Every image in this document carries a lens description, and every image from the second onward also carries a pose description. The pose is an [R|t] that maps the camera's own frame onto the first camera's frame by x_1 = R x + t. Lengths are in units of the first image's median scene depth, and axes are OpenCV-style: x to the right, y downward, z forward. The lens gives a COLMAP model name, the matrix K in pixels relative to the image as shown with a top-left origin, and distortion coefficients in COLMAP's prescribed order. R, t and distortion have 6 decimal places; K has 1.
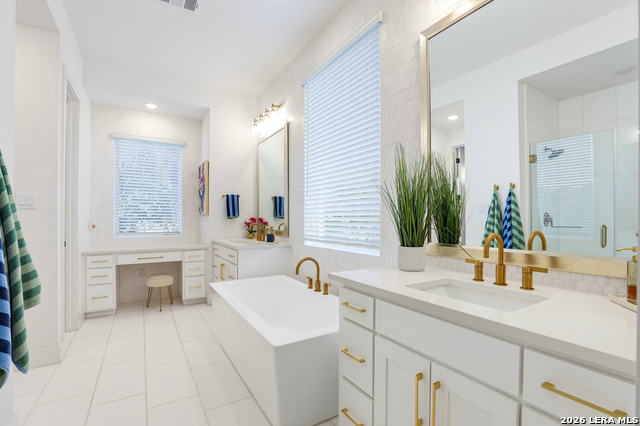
lens RADIAL K [[297.4, 0, 320.8], [0, 297.4, 215.2], [0, 0, 1]] dist [-0.038920, 0.008416]
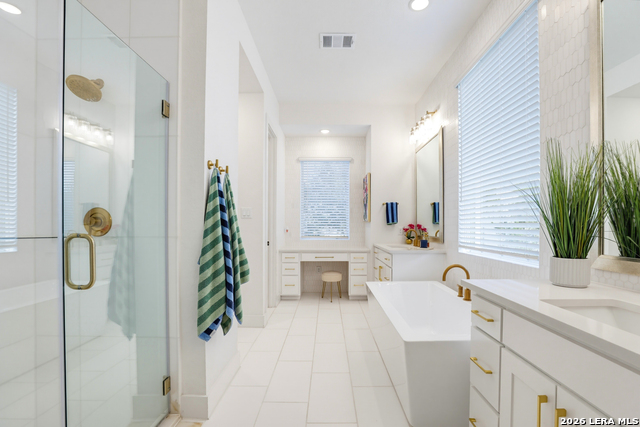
lens RADIAL K [[297.4, 0, 320.4], [0, 297.4, 219.7], [0, 0, 1]] dist [-0.038920, 0.008416]
pose [[0.838453, -0.008551, -0.544906, 0.101162], [0.005405, 0.999958, -0.007375, -0.001311], [0.544947, 0.003239, 0.838464, -0.053226]]
